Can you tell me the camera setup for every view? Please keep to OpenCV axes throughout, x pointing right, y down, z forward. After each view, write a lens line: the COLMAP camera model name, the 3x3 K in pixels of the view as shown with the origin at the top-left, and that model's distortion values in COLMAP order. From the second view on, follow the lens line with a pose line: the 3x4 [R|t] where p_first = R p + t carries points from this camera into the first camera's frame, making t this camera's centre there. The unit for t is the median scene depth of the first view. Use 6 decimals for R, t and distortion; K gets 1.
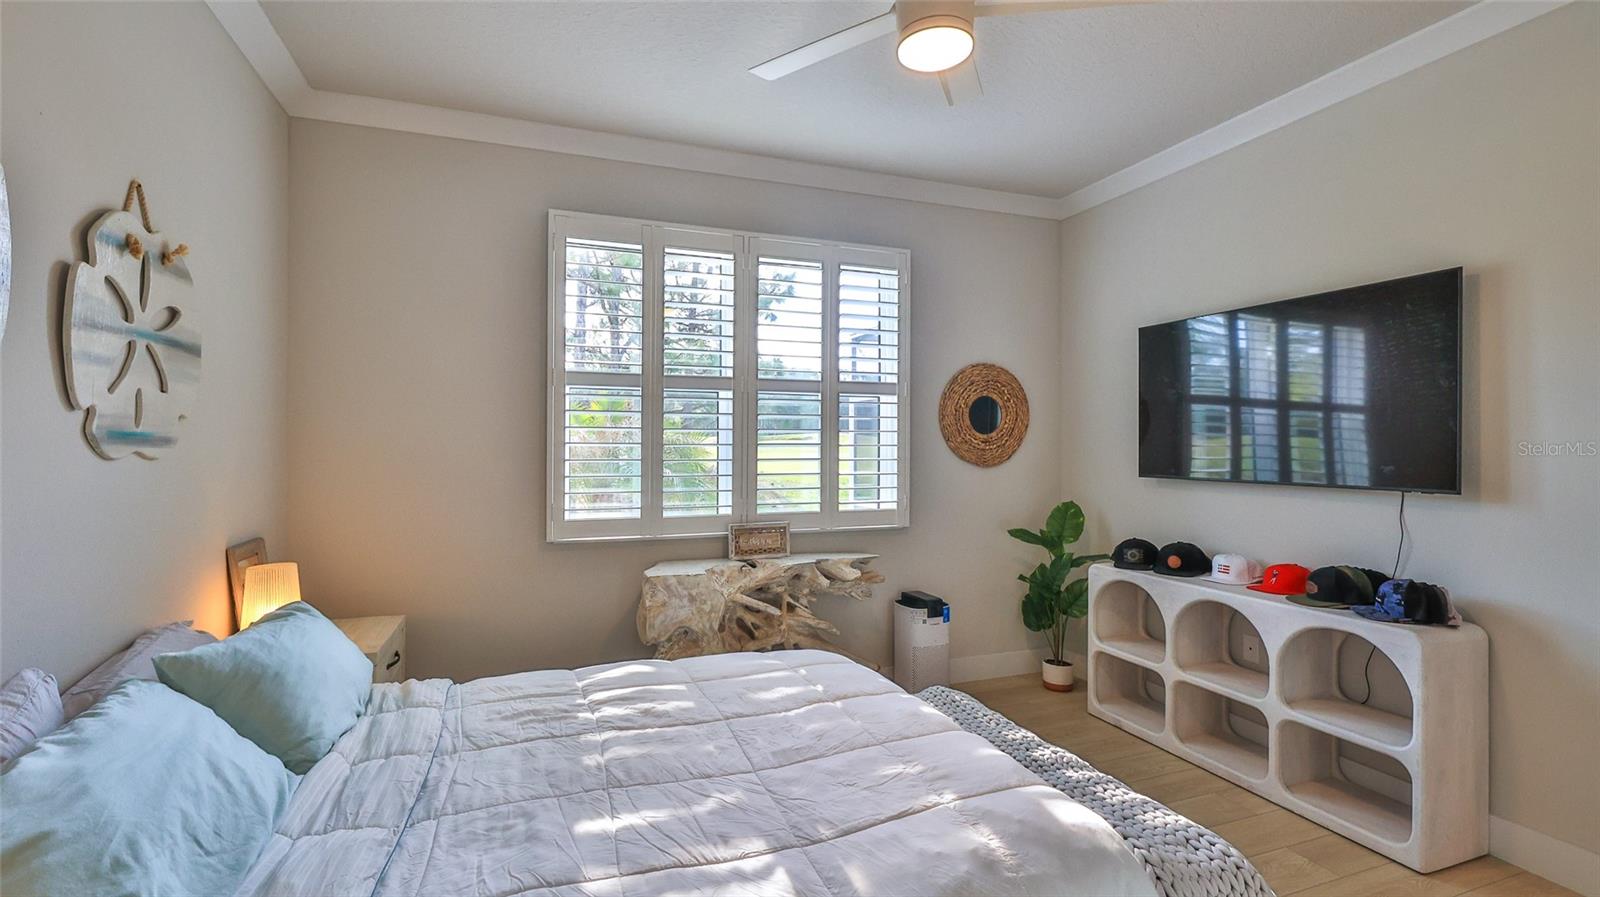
lens RADIAL K [[710.4, 0, 791.3], [0, 710.4, 446.1], [0, 0, 1]] dist [-0.002808, -0.000637]
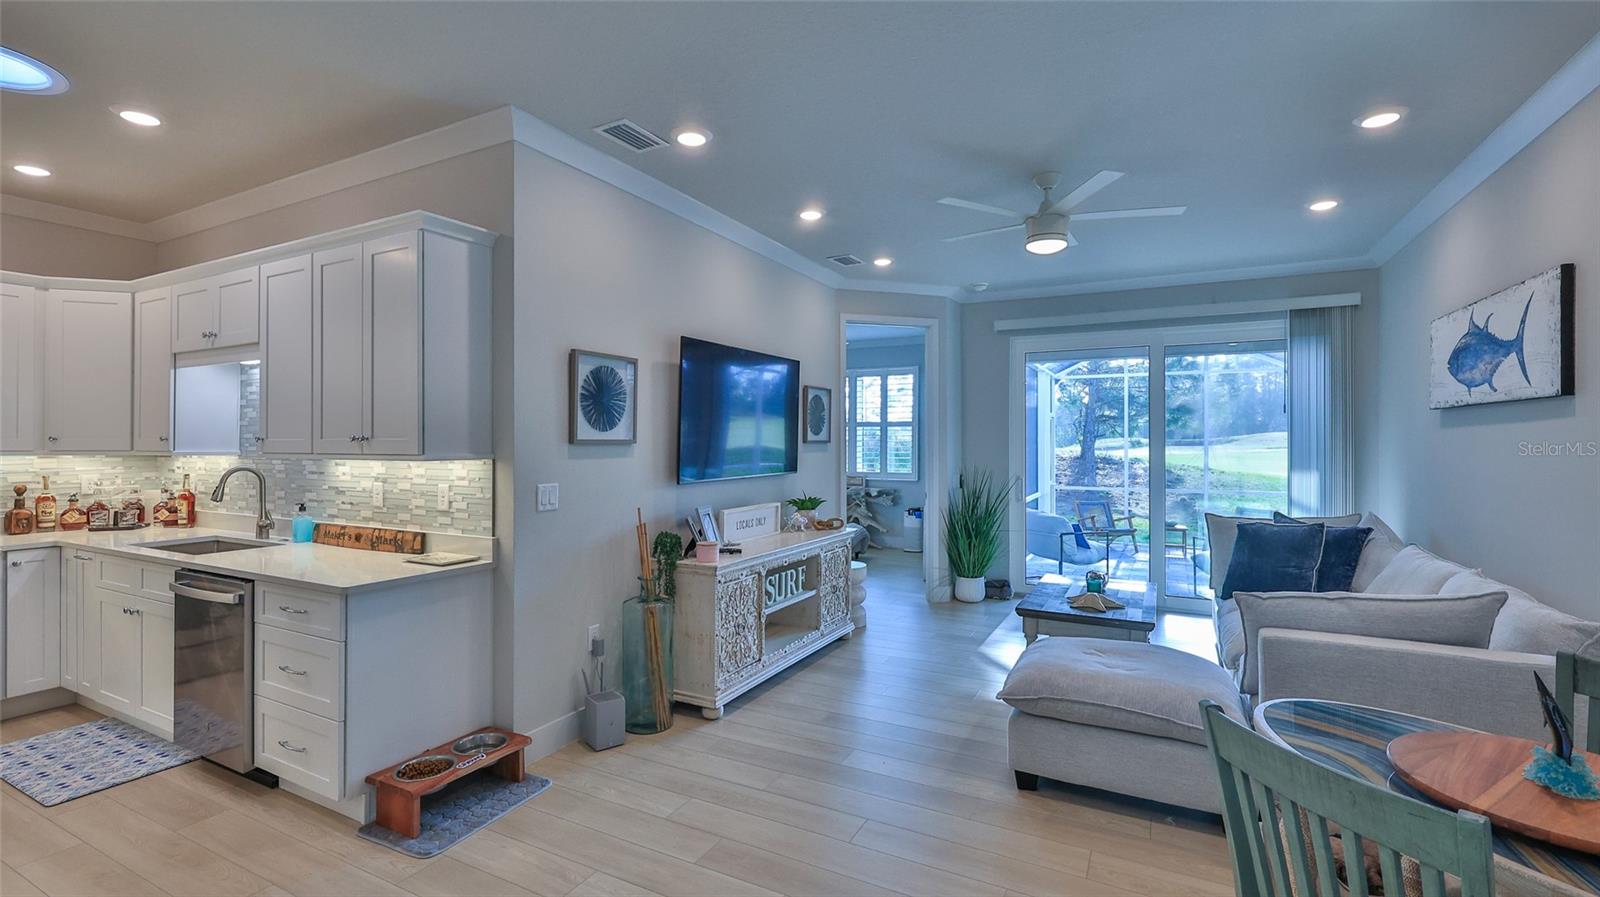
lens RADIAL K [[706.0, 0, 791.4], [0, 706.0, 438.6], [0, 0, 1]] dist [-0.001574, 0.000076]
pose [[0.656632, -0.007514, -0.754173, 2.159512], [-0.003653, 0.999907, -0.013143, 0.004803], [0.754202, 0.011386, 0.656544, -1.149961]]
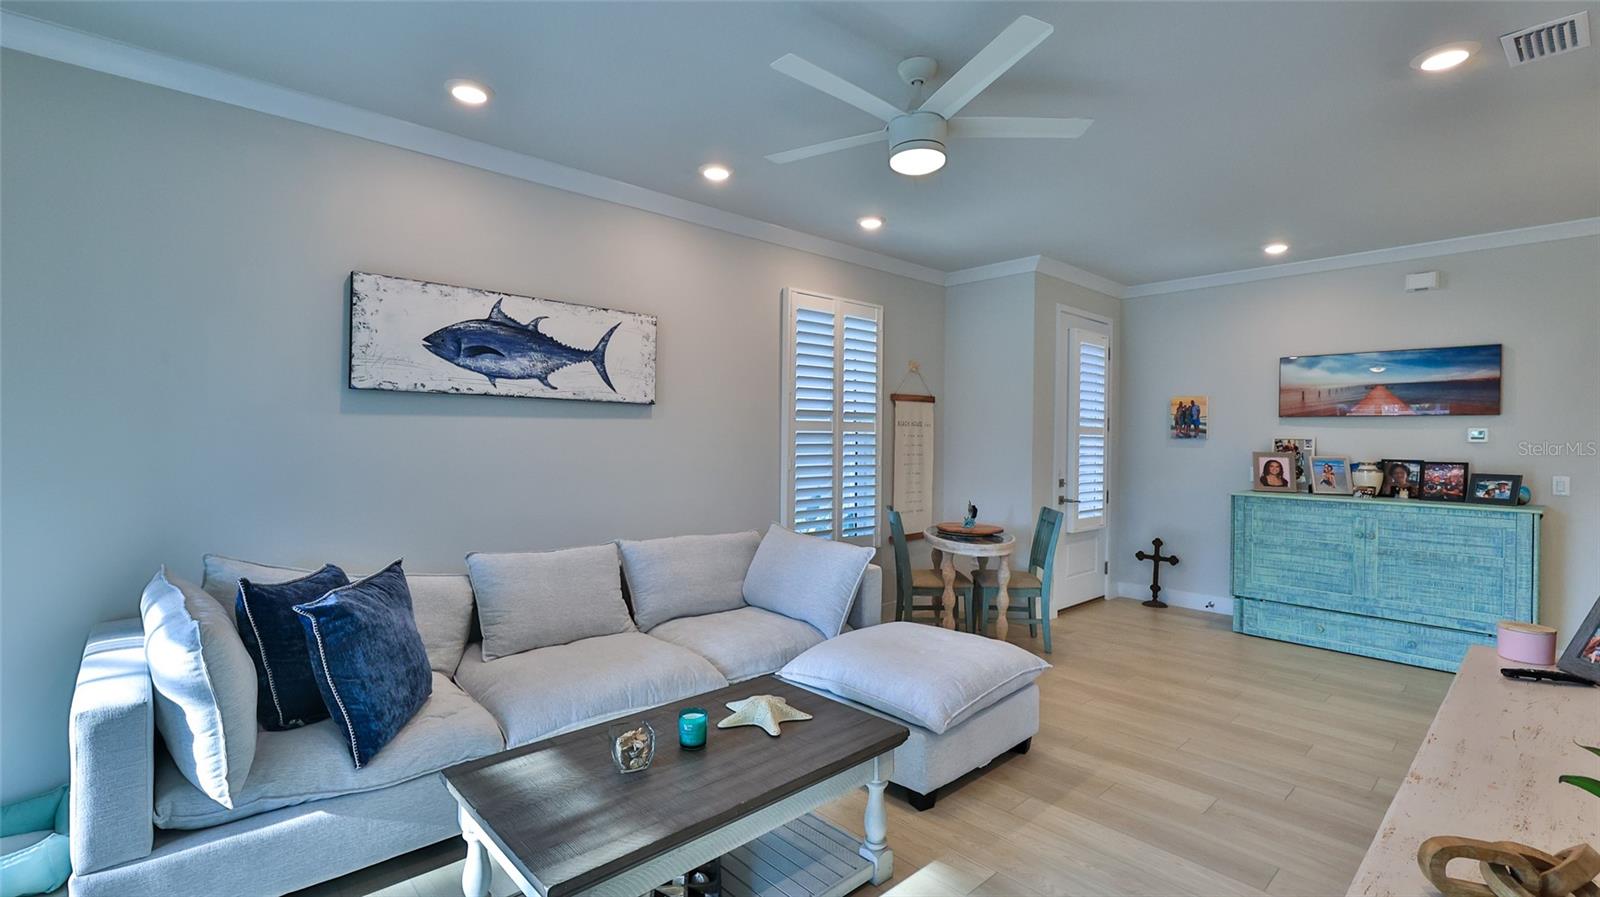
lens RADIAL K [[706.0, 0, 791.4], [0, 706.0, 438.6], [0, 0, 1]] dist [-0.001574, 0.000076]
pose [[-0.364572, -0.007234, 0.931147, 0.796368], [-0.003803, 0.999973, 0.006280, -0.009939], [-0.931167, -0.001252, -0.364590, 0.417628]]
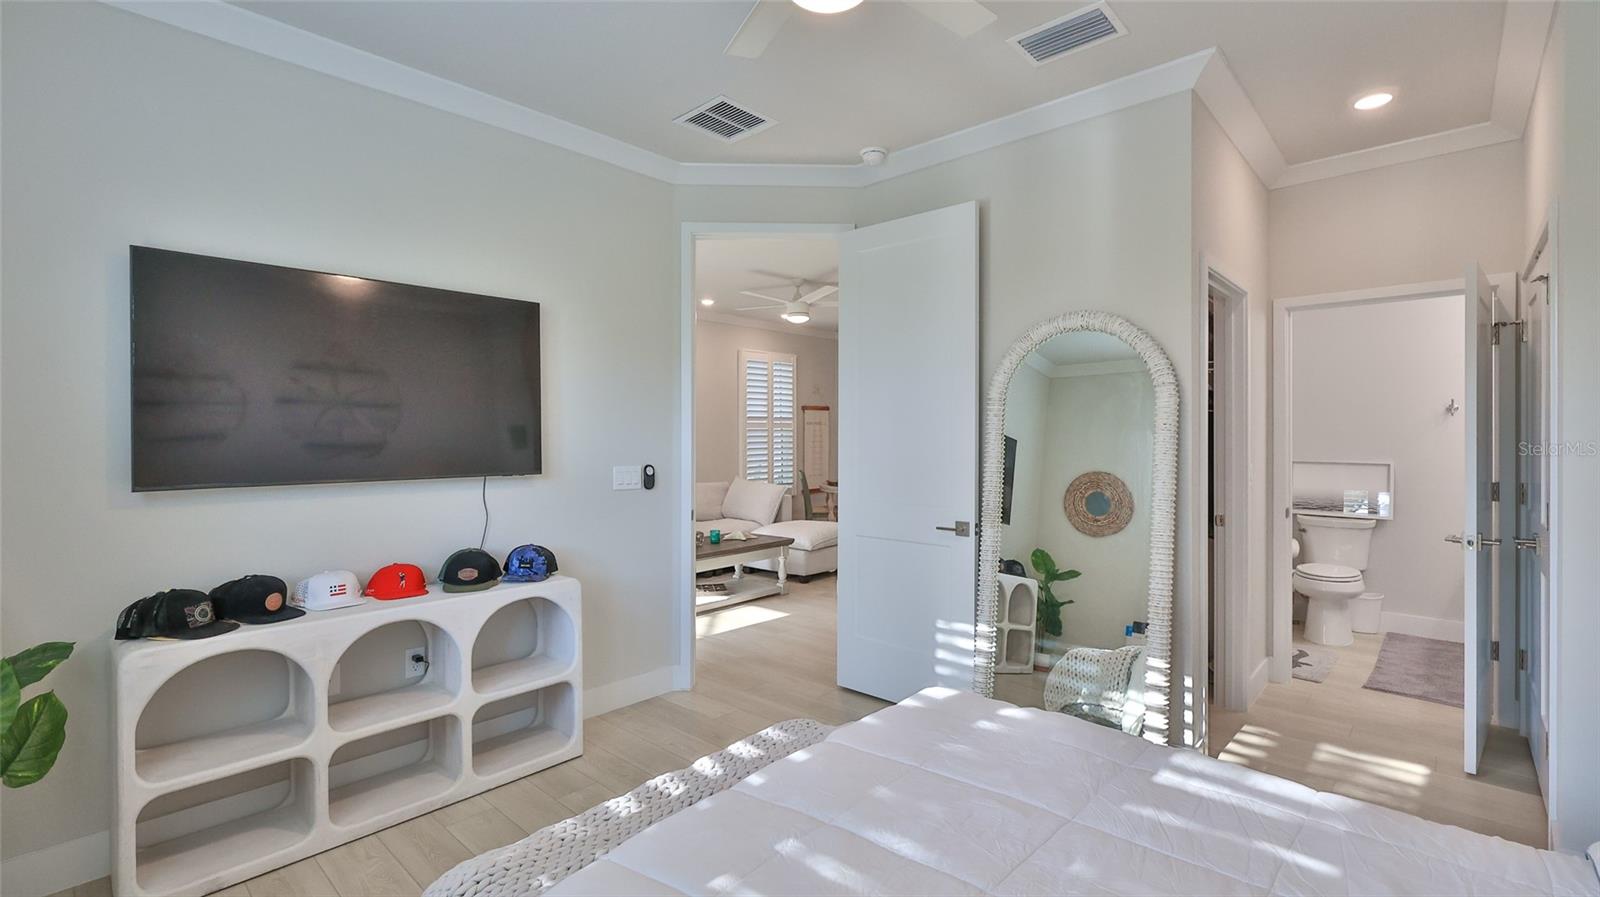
lens RADIAL K [[706.0, 0, 791.4], [0, 706.0, 438.6], [0, 0, 1]] dist [-0.001574, 0.000076]
pose [[-0.438803, -0.008123, 0.898547, -0.361153], [0.006005, 0.999910, 0.011972, -0.008457], [-0.898563, 0.010650, -0.438715, 0.915805]]
